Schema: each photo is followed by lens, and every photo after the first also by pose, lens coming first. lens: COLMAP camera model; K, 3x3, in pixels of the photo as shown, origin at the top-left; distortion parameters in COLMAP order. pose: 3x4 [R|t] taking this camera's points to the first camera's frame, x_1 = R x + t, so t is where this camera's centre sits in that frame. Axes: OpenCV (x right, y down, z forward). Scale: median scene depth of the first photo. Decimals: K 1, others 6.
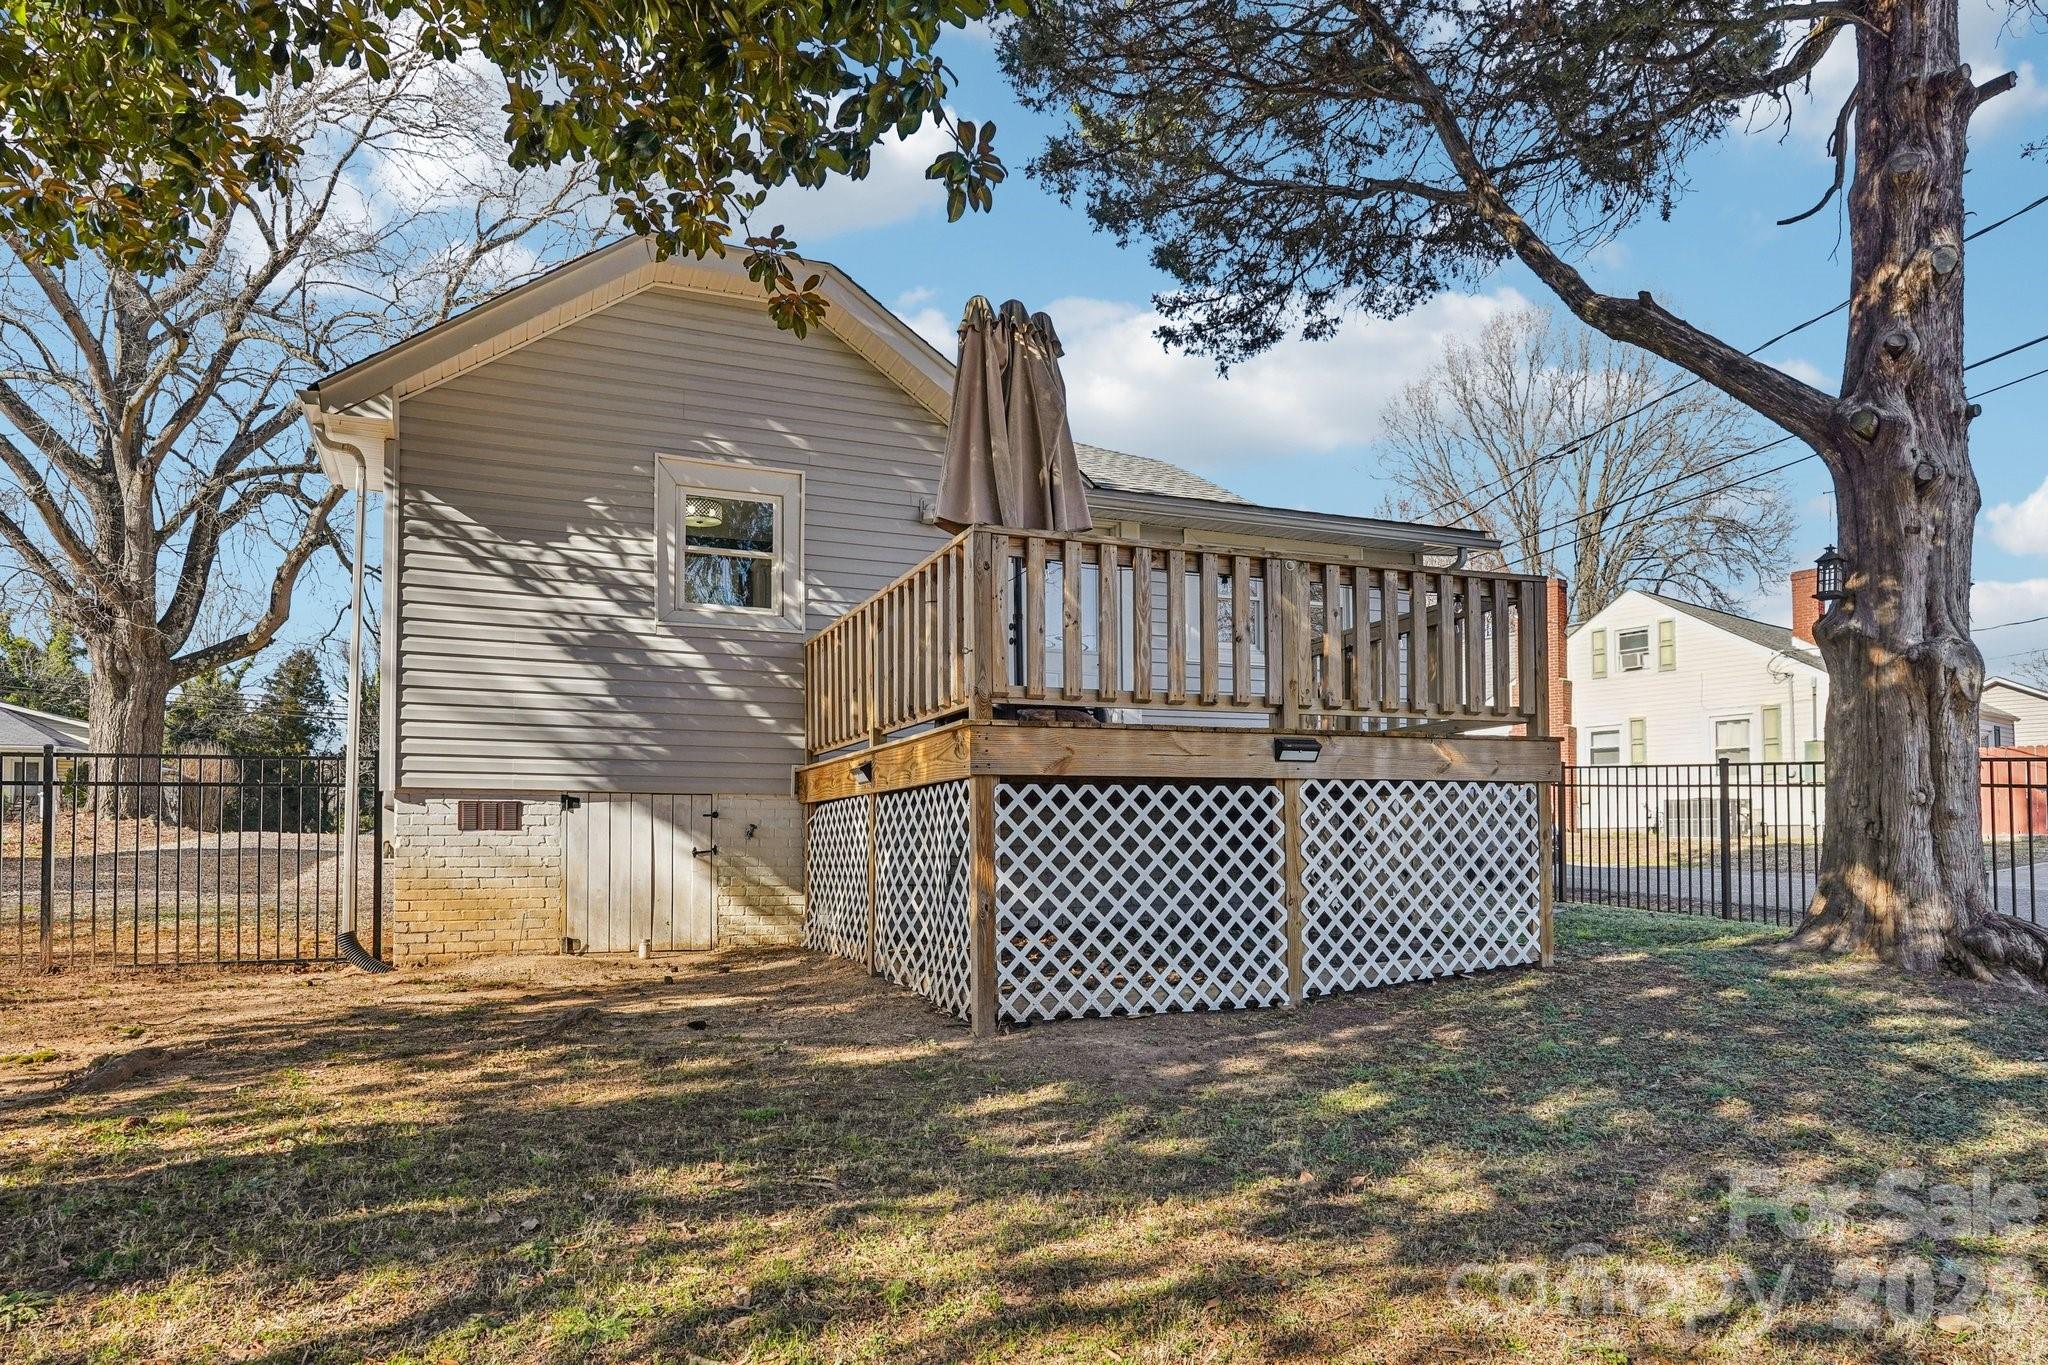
lens RADIAL K [[1231.7, 0, 1021.6], [0, 1231.7, 819.5], [0, 0, 1]] dist [0.023622, -0.022783]
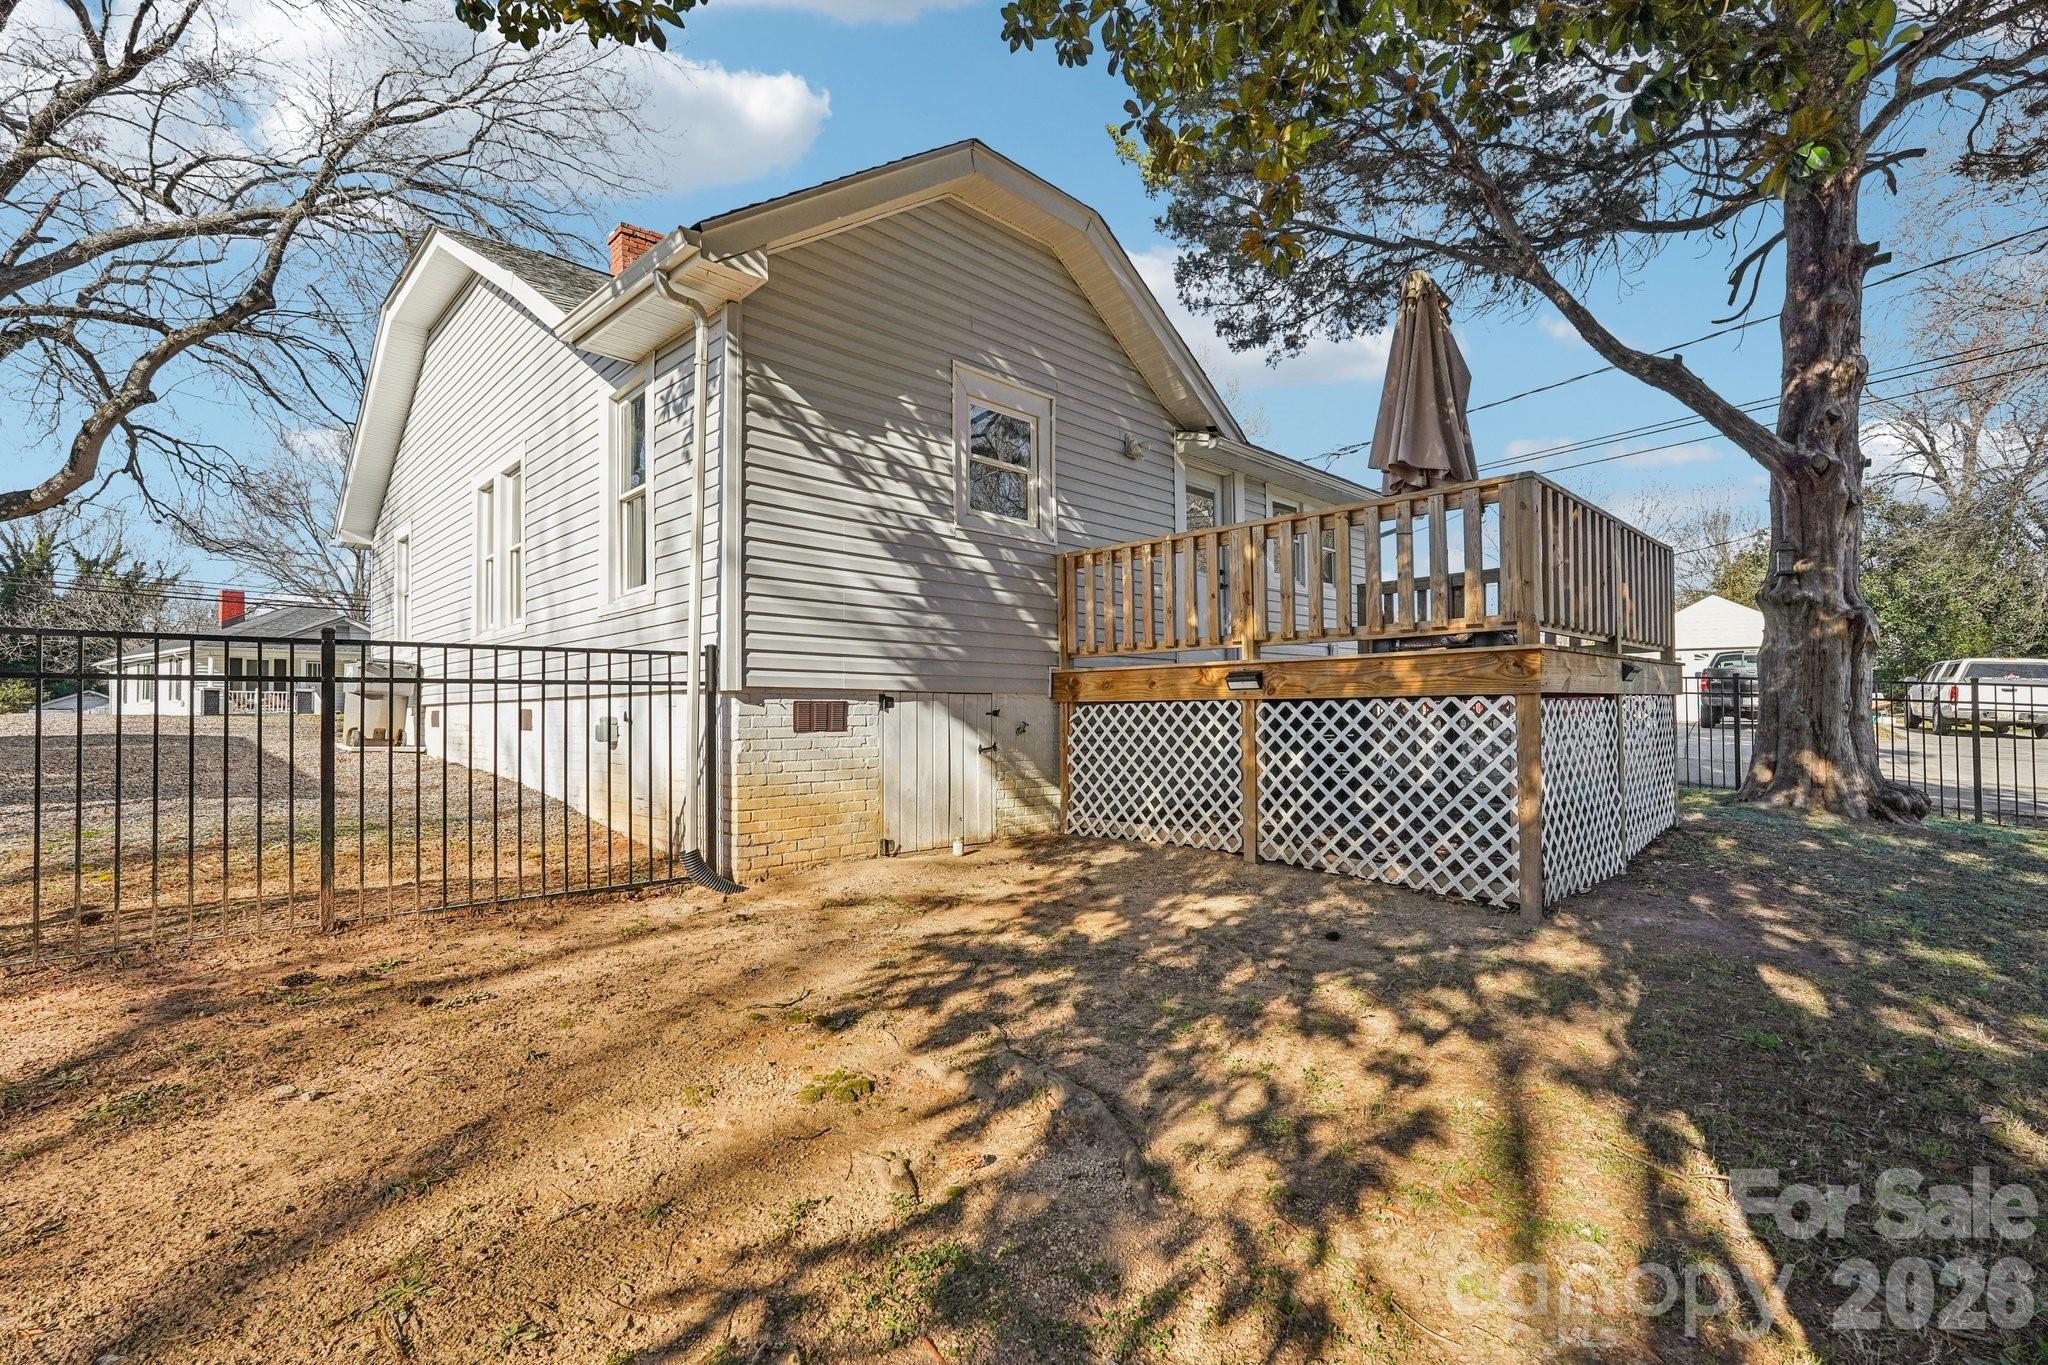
lens RADIAL K [[903.7, 0, 1027.6], [0, 903.7, 701.4], [0, 0, 1]] dist [0.000166, 0.000088]
pose [[0.918877, 0.004236, 0.394522, -0.553683], [-0.007710, 0.999944, 0.007220, -0.020613], [-0.394469, -0.009676, 0.918858, 0.295852]]
